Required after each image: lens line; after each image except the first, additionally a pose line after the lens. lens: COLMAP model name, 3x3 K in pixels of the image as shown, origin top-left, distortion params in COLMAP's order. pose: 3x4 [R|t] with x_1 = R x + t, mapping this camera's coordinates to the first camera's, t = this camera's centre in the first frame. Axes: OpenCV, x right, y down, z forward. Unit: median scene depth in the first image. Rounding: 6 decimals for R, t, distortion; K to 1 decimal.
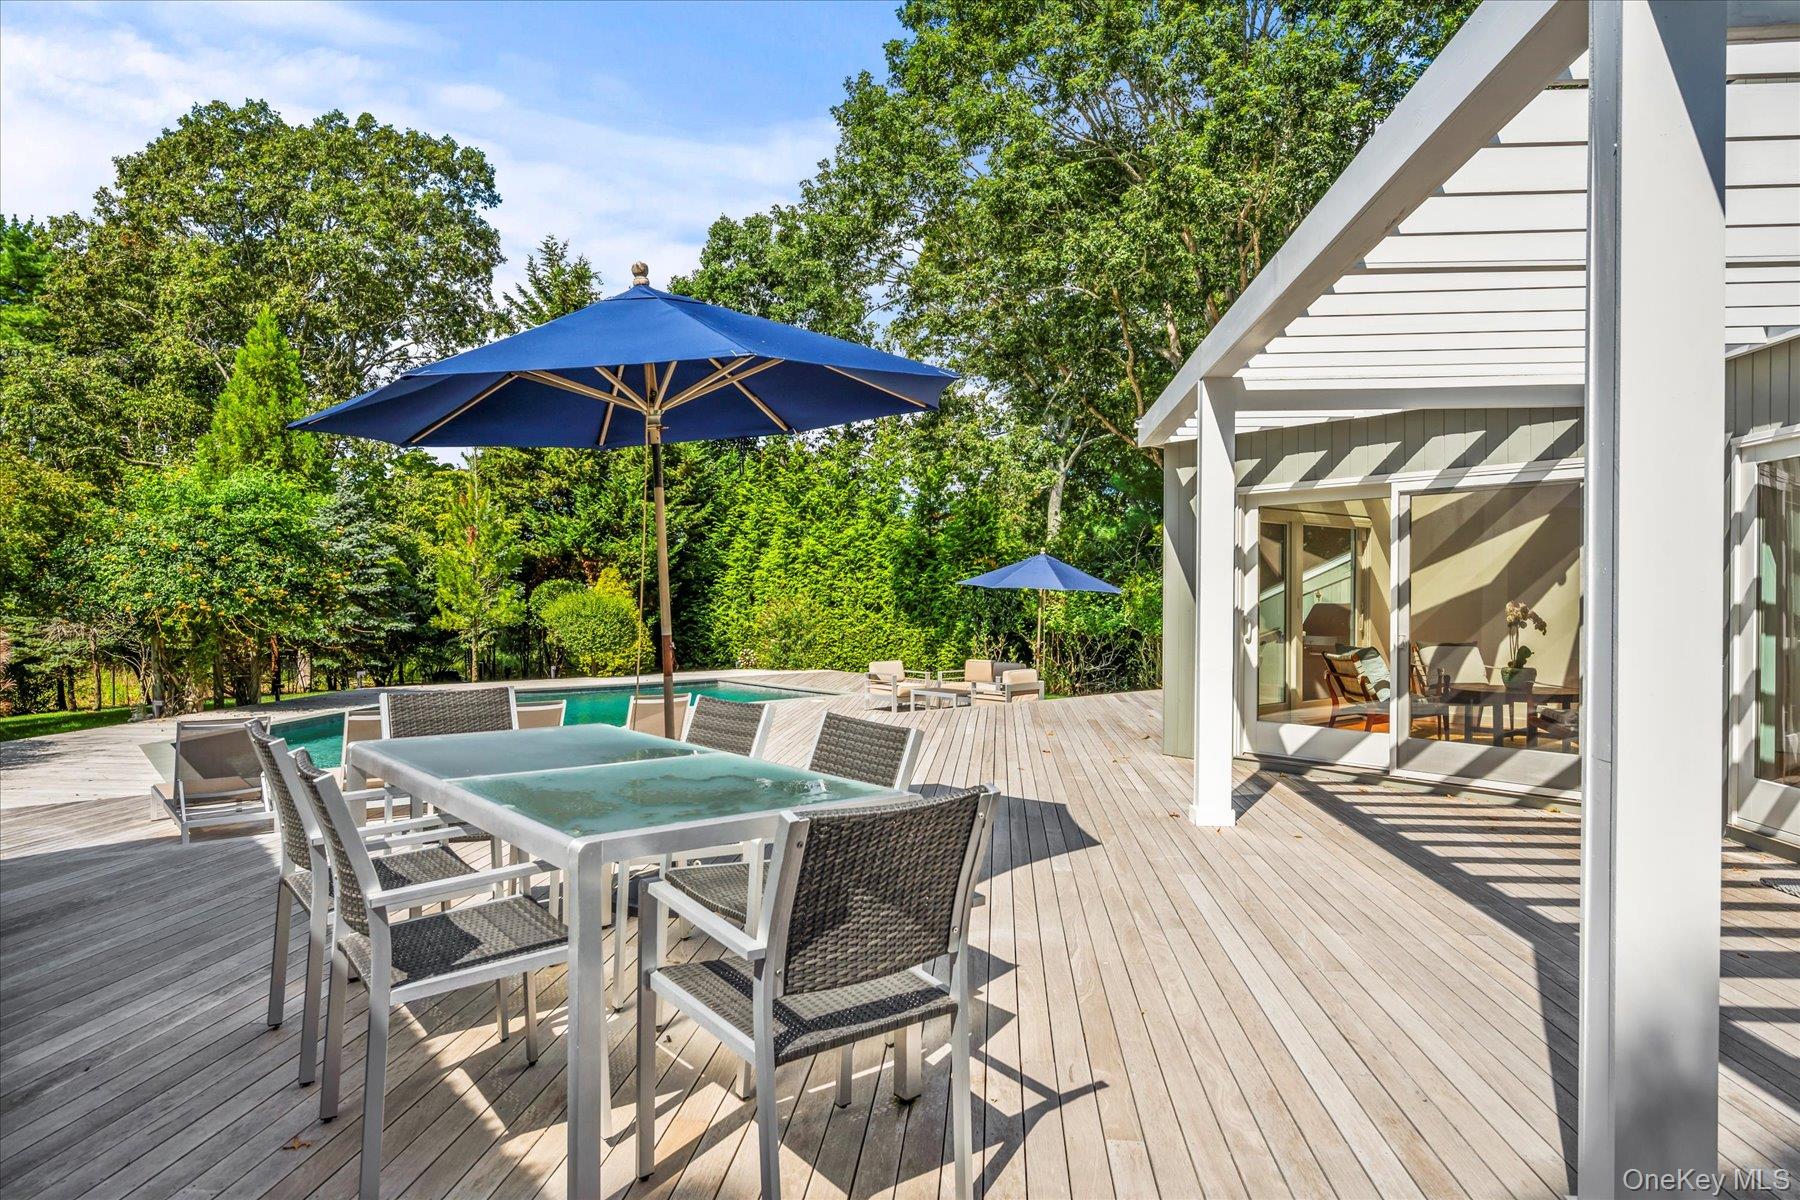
lens RADIAL K [[1025.8, 0, 881.0], [0, 1025.8, 606.6], [0, 0, 1]] dist [-0.002525, 0.001082]
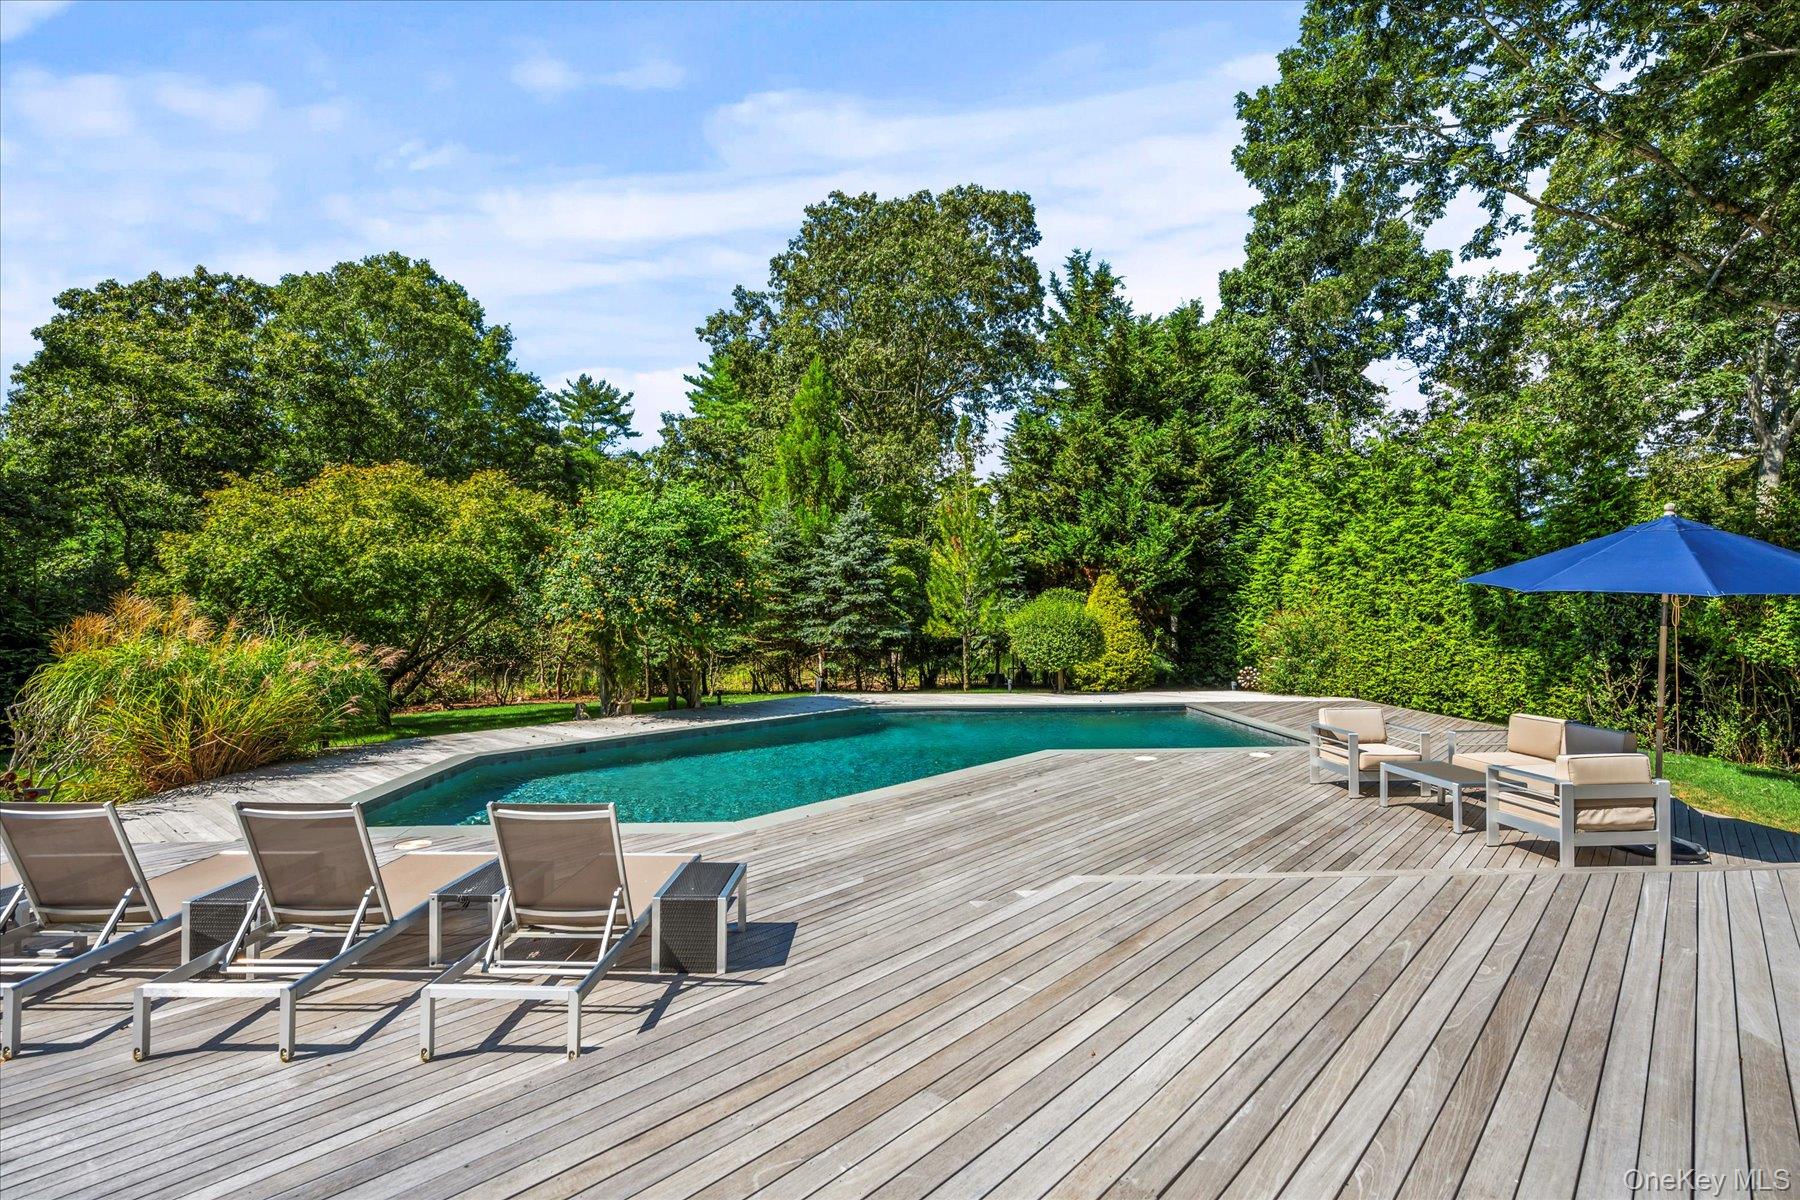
lens RADIAL K [[866.6, 0, 904.4], [0, 866.6, 597.5], [0, 0, 1]] dist [-0.006340, -0.000692]
pose [[0.805641, -0.007674, -0.592354, 0.056690], [-0.003017, 0.999850, -0.017057, -0.002410], [0.592396, 0.015529, 0.805497, 0.234656]]
